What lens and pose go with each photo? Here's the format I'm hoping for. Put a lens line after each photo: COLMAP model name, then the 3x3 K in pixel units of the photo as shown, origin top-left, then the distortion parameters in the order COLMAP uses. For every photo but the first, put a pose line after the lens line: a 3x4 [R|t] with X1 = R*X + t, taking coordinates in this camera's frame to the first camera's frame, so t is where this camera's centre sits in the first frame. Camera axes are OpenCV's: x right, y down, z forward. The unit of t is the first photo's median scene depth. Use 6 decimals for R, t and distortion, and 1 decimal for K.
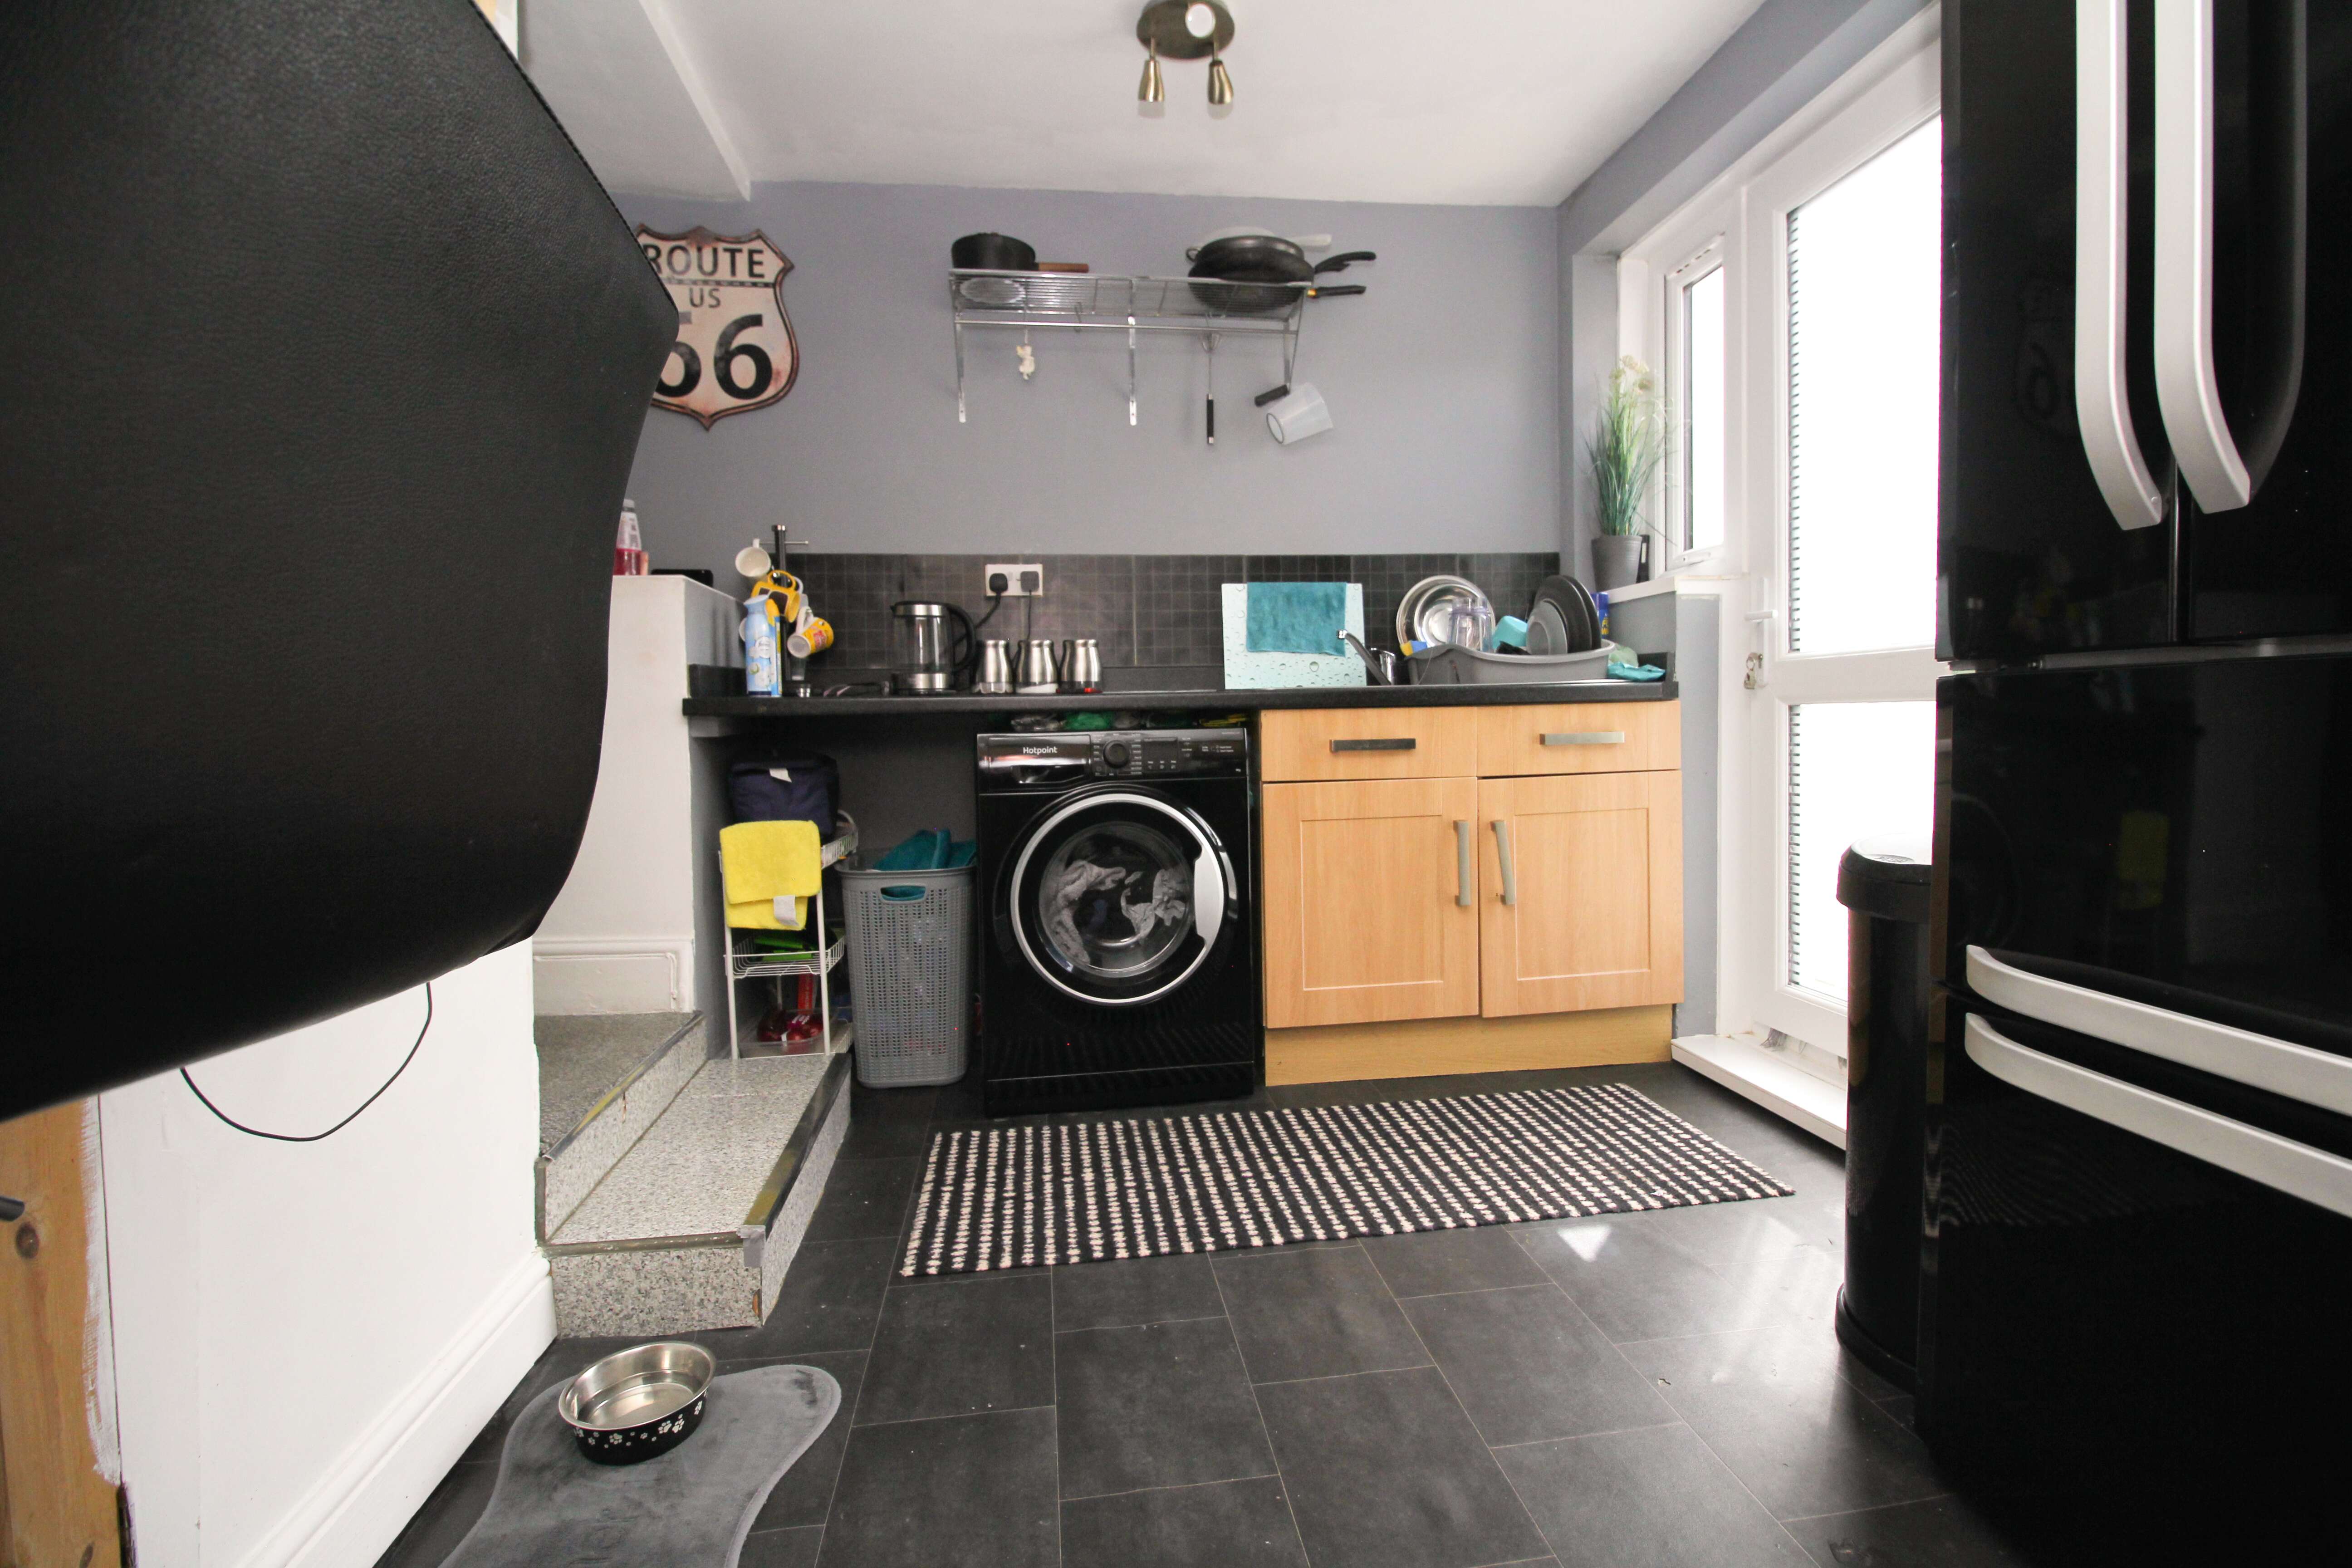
lens RADIAL K [[1085.1, 0, 1181.5], [0, 1085.1, 762.9], [0, 0, 1]] dist [-0.002998, -0.010786]
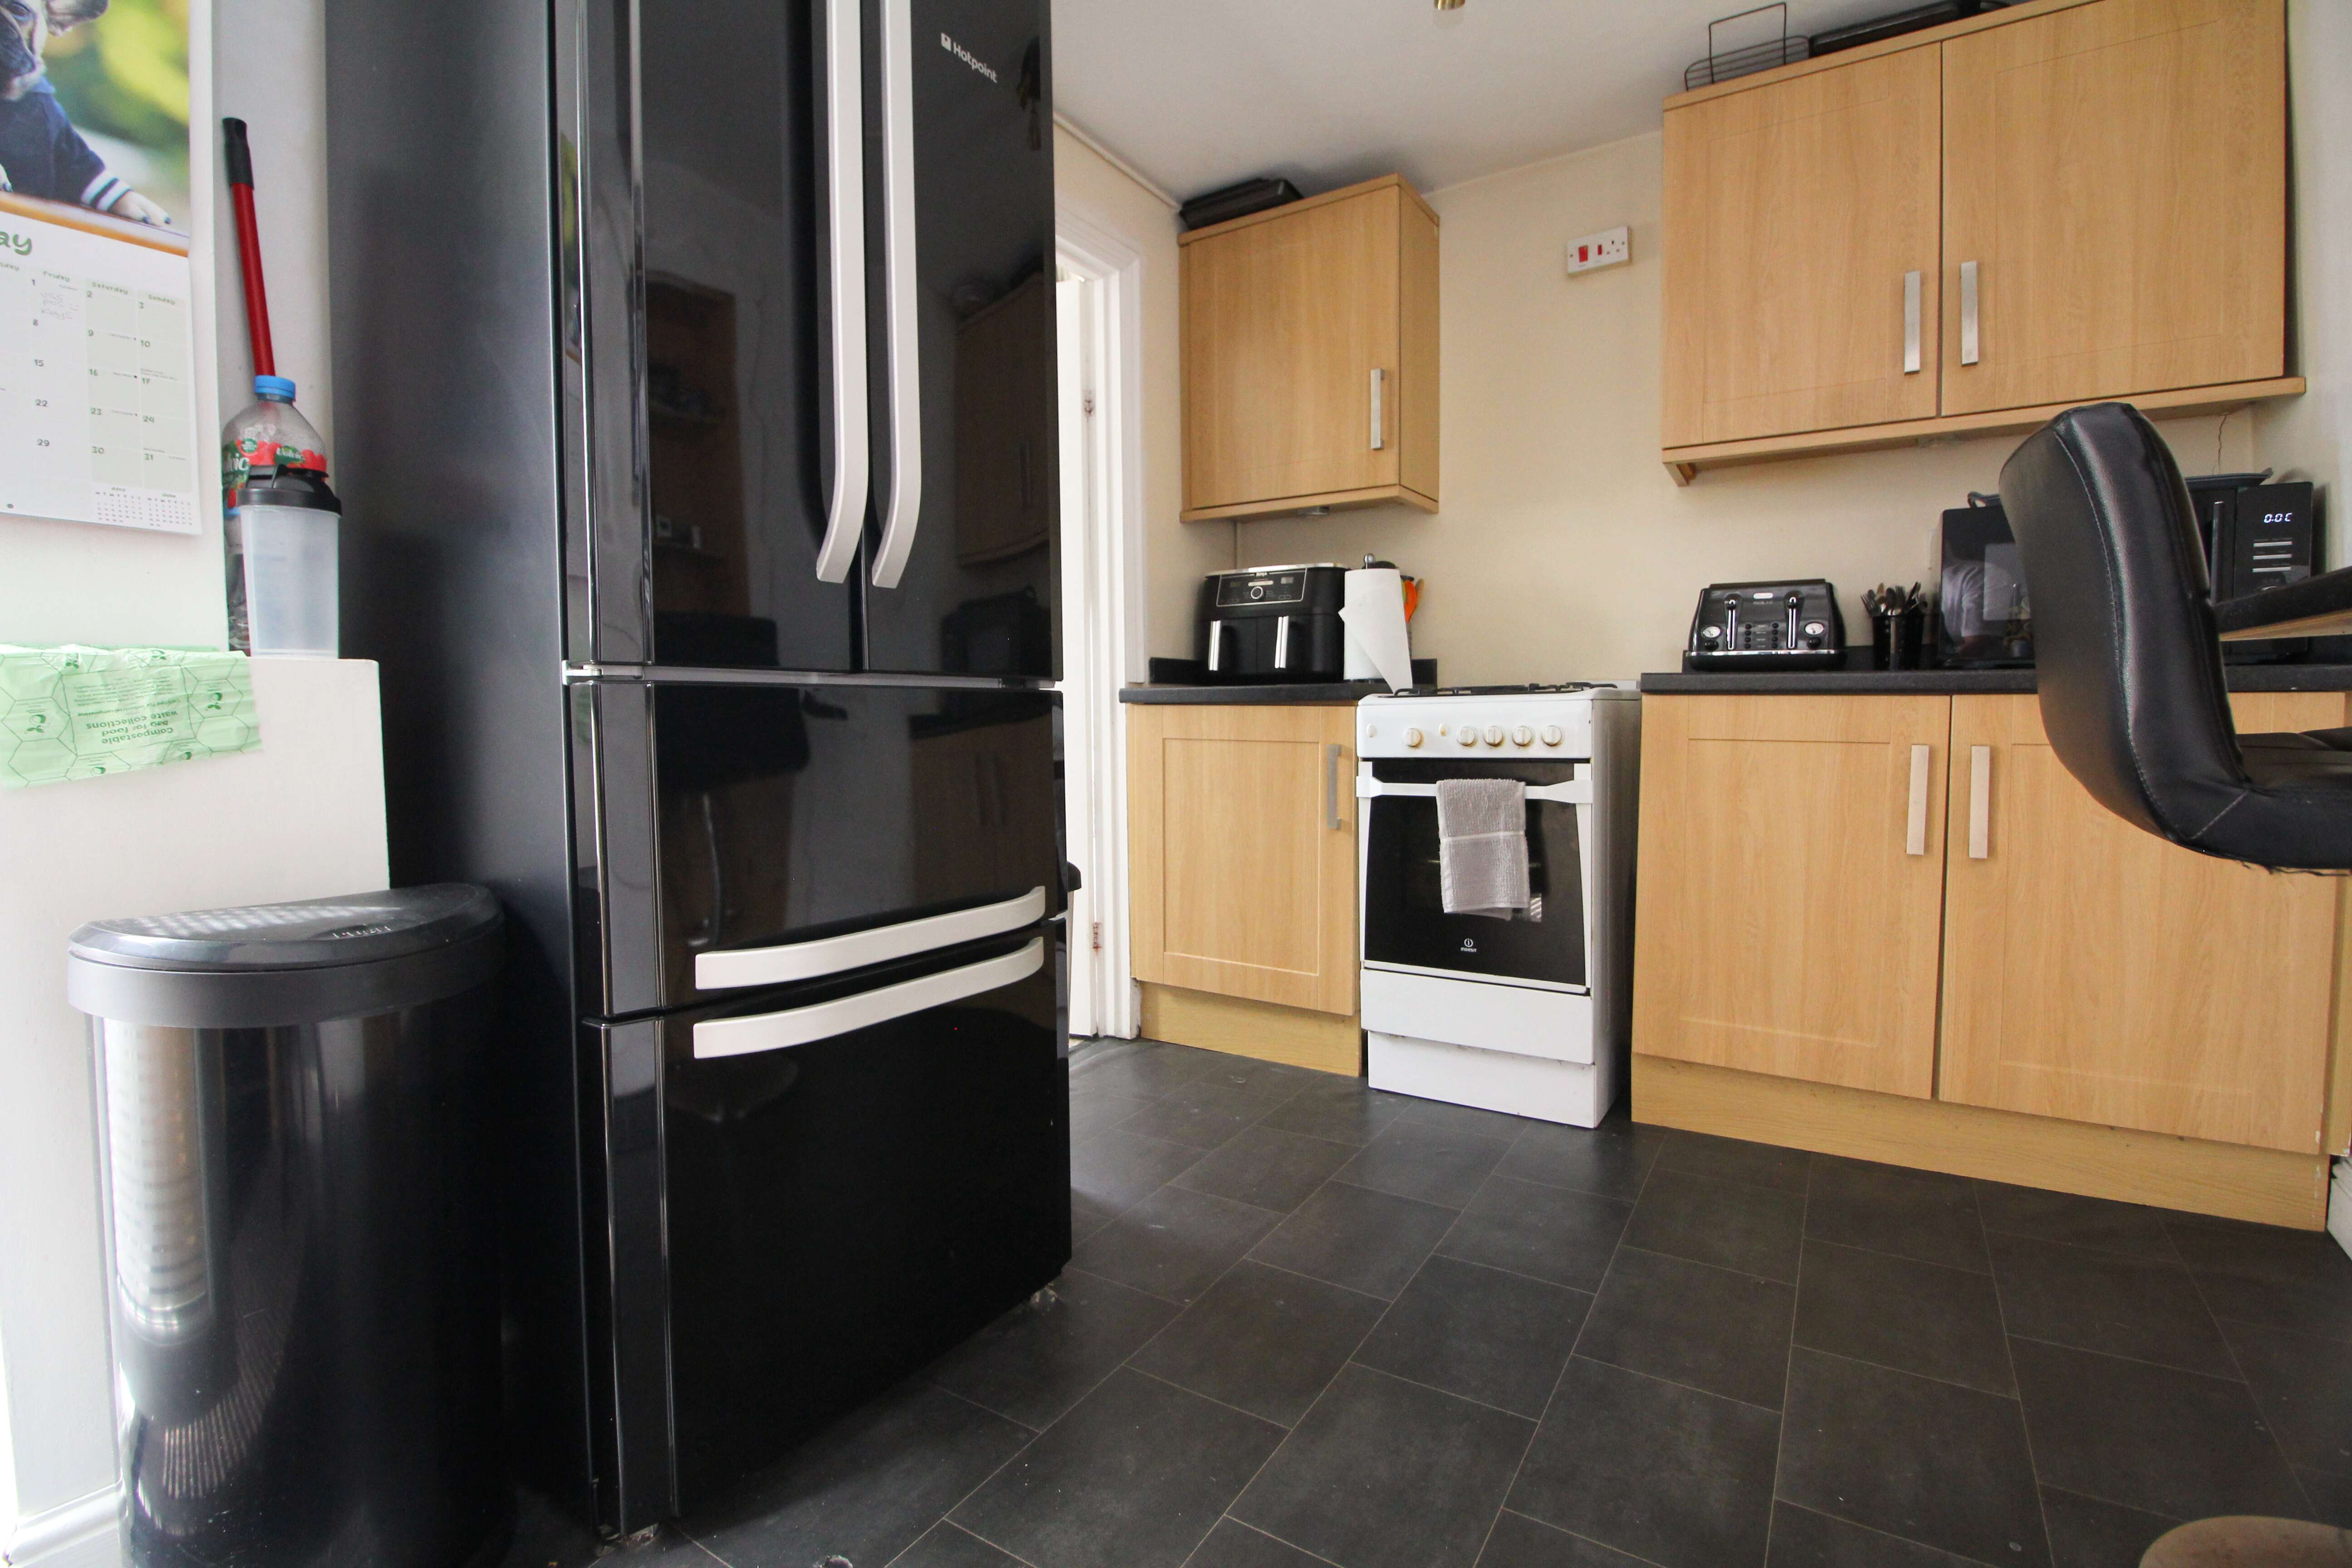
lens RADIAL K [[1085.1, 0, 1181.5], [0, 1085.1, 762.9], [0, 0, 1]] dist [-0.002998, -0.010786]
pose [[-0.767650, -0.010404, 0.640785, -0.281552], [0.037805, 0.997392, 0.061483, -0.052198], [-0.639753, 0.071422, -0.765255, 1.824733]]
